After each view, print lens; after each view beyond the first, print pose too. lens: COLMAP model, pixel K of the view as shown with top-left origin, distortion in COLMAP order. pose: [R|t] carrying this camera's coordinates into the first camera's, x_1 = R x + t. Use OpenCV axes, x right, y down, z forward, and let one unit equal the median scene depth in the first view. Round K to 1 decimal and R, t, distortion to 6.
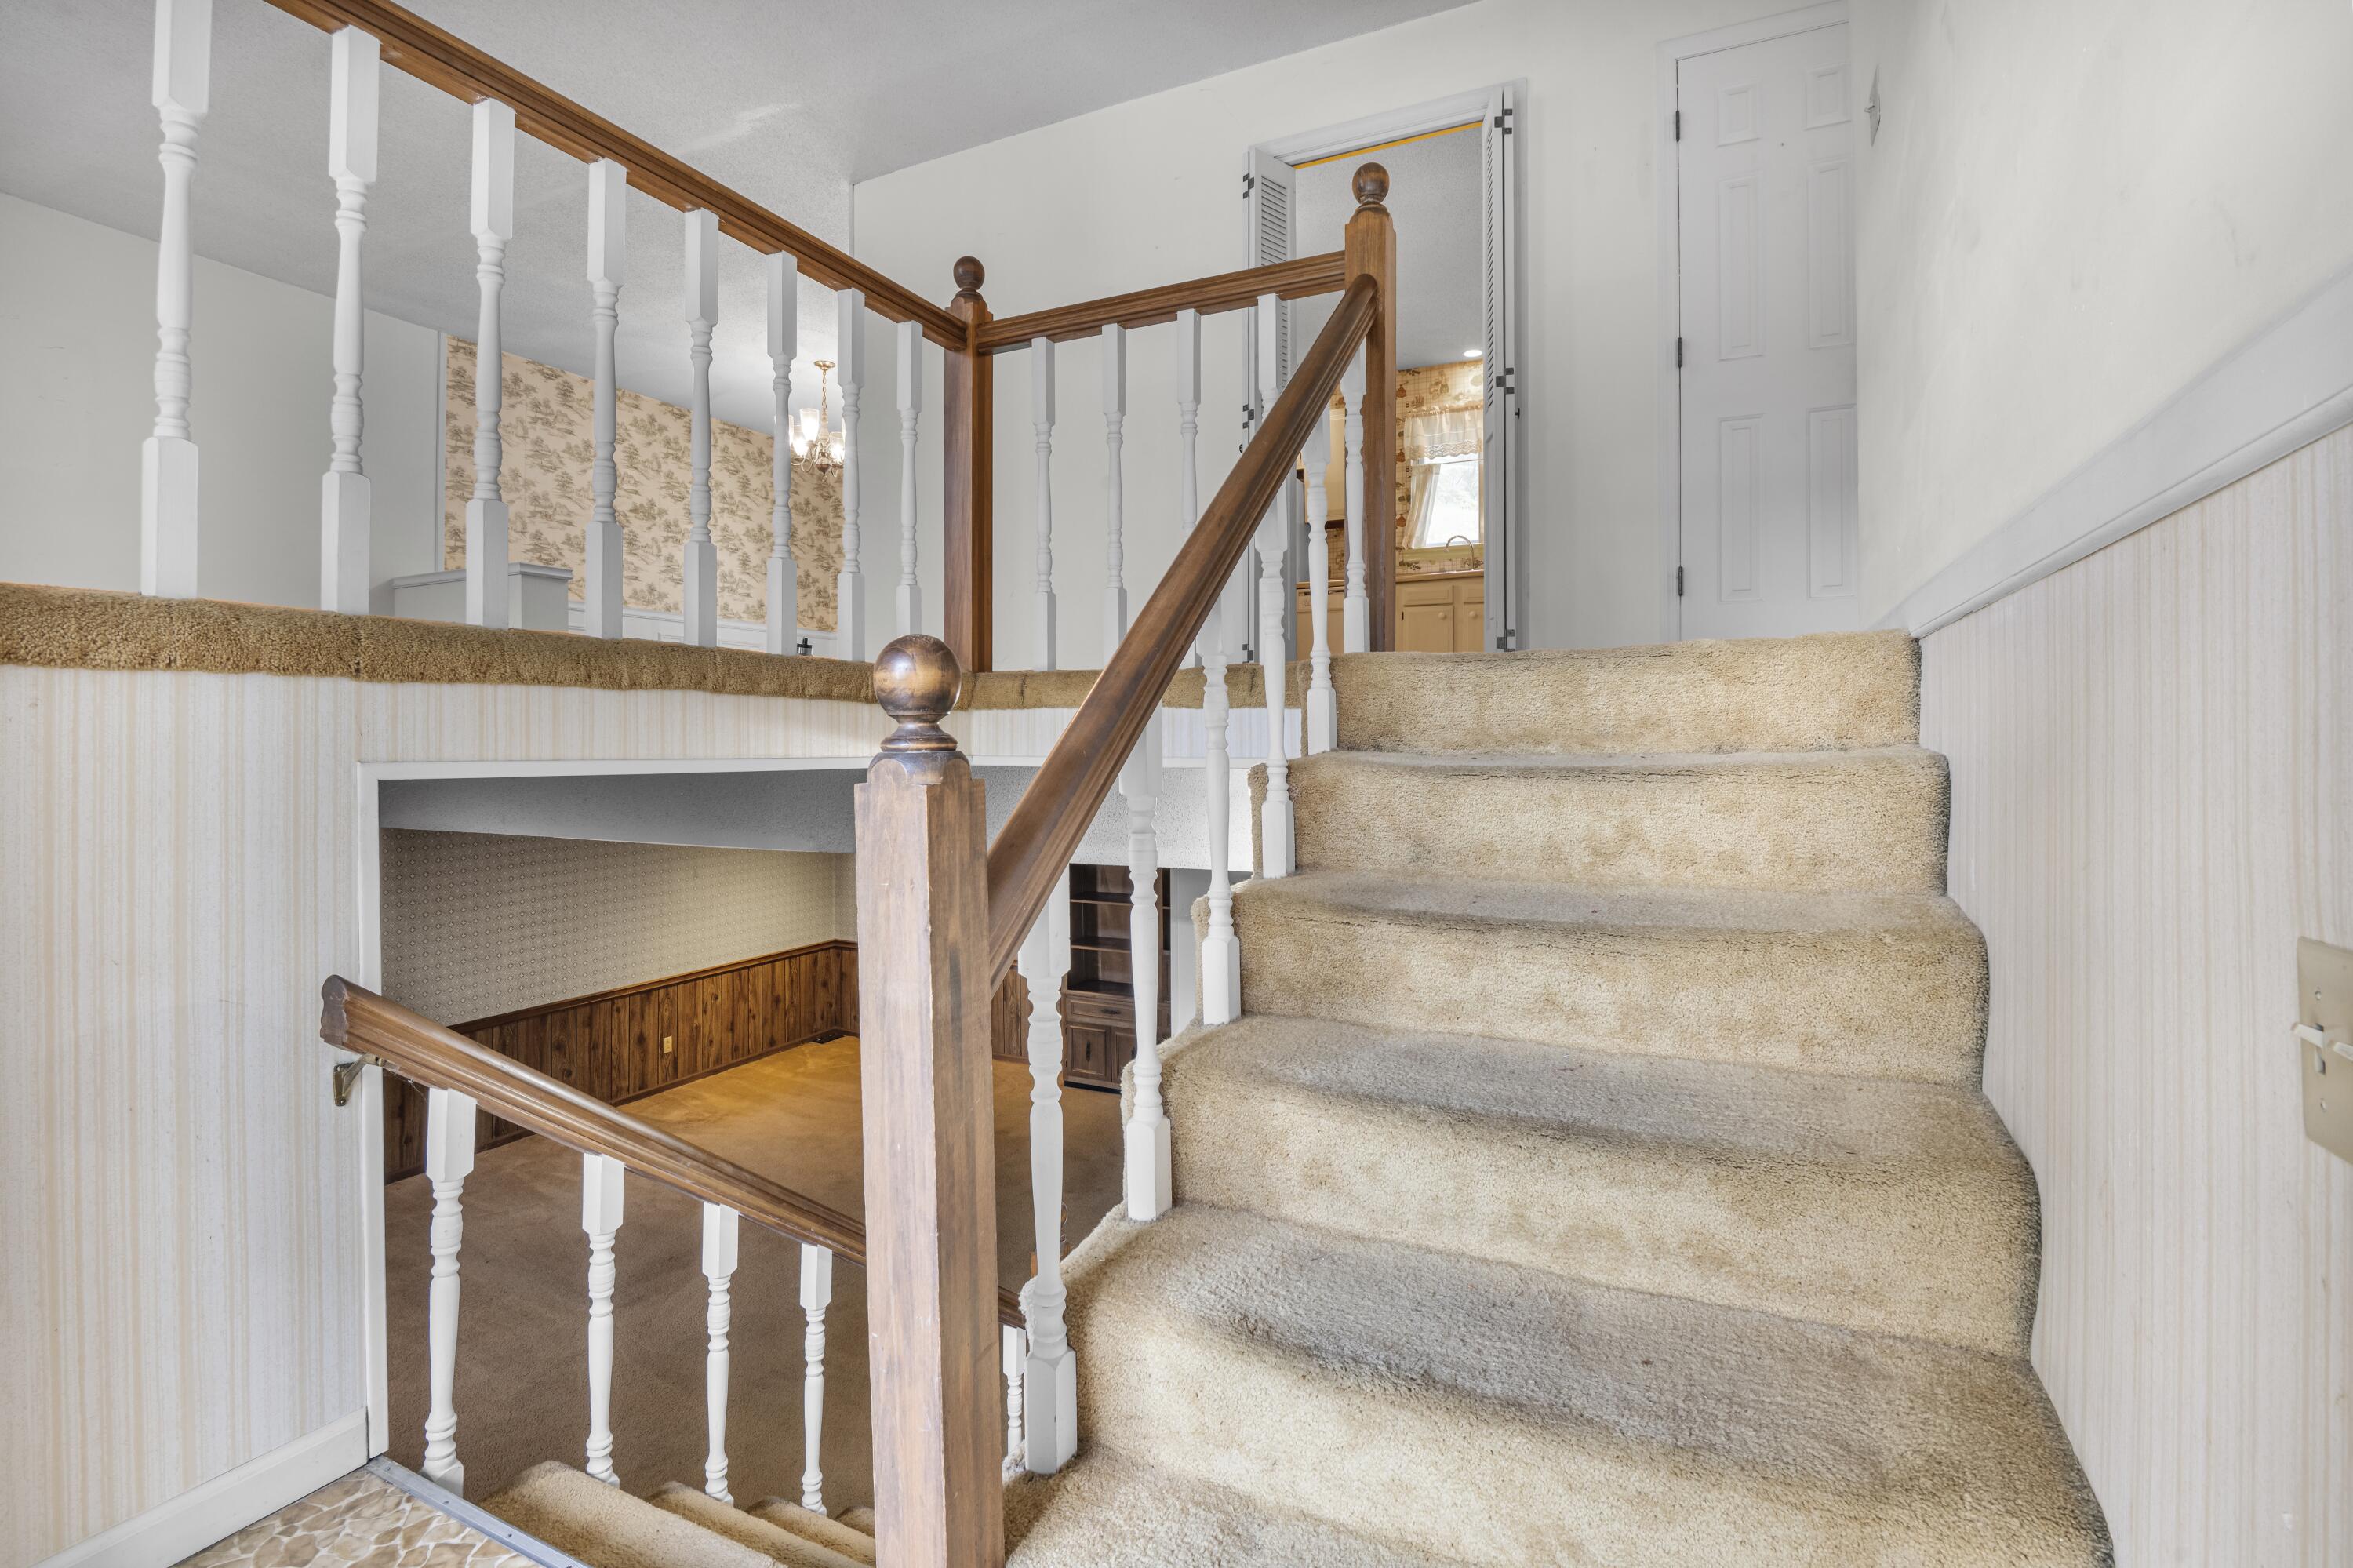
lens RADIAL K [[1089.4, 0, 1169.9], [0, 1089.4, 744.1], [0, 0, 1]] dist [0.002180, -0.000006]
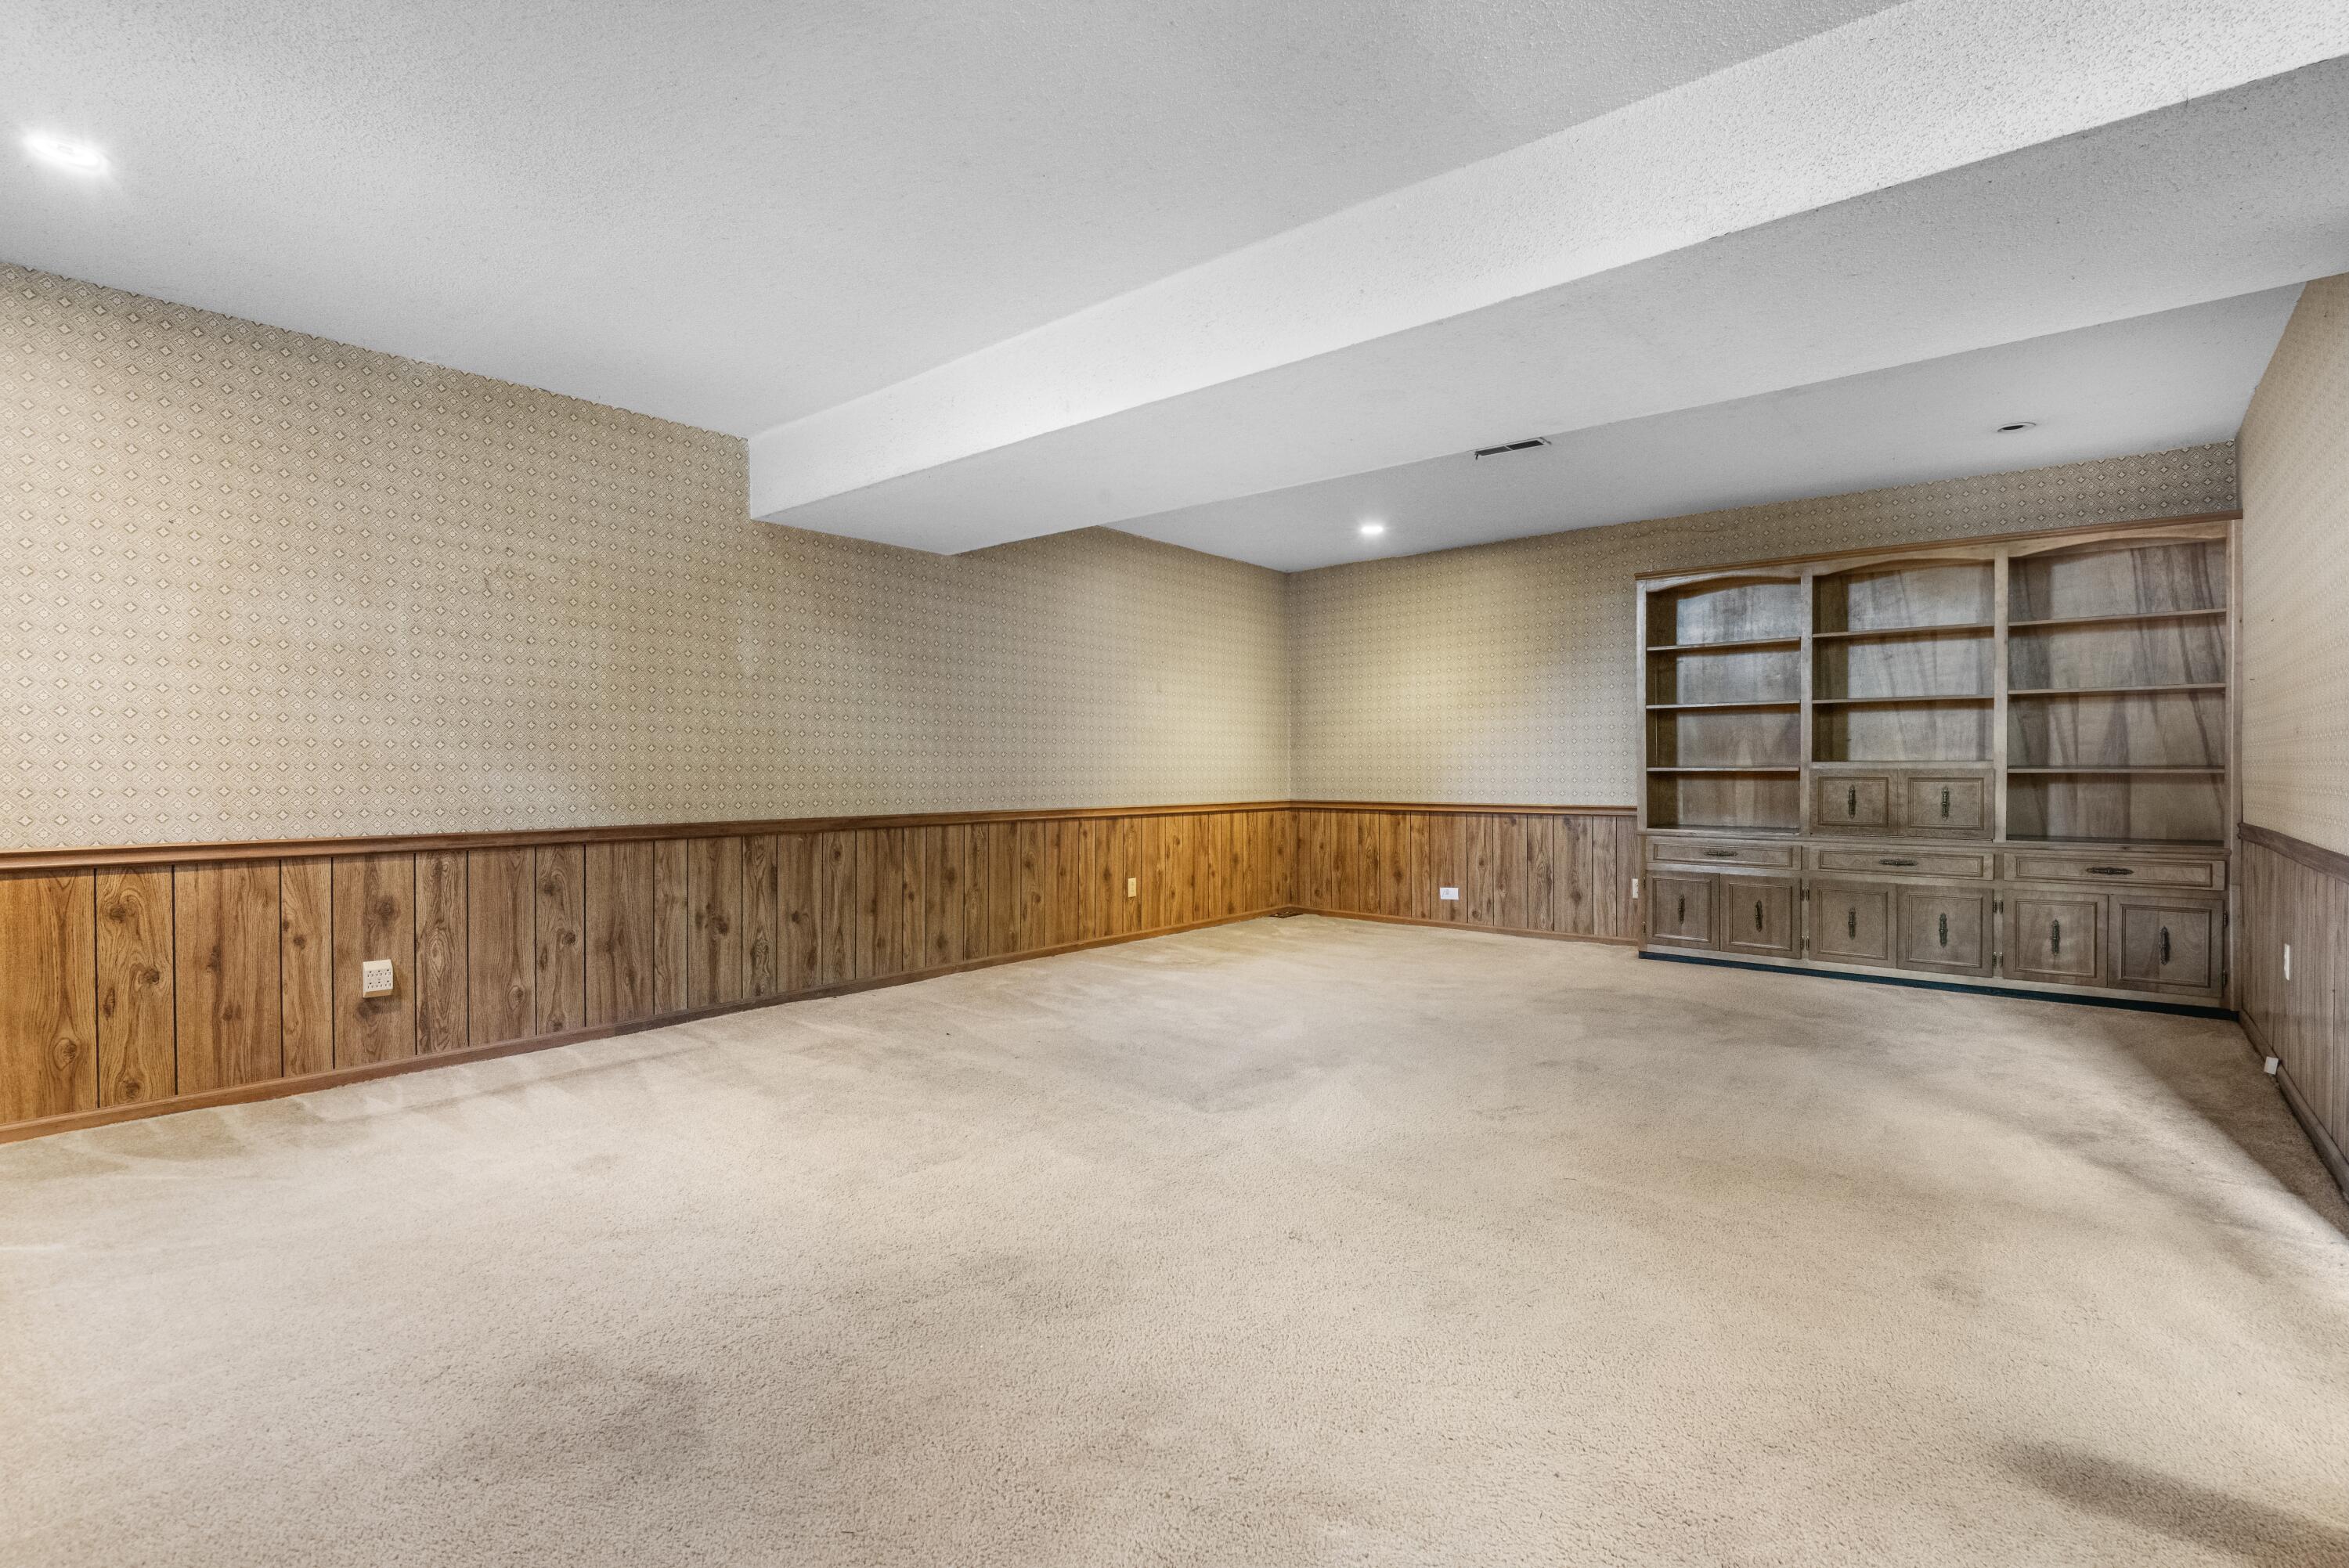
lens RADIAL K [[1087.4, 0, 1175.1], [0, 1087.4, 781.6], [0, 0, 1]] dist [0.002180, -0.000006]
pose [[0.971603, 0.001783, -0.236610, -0.227808], [-0.000034, 0.999973, 0.007395, 0.184968], [0.236617, -0.007177, 0.971576, 0.199183]]
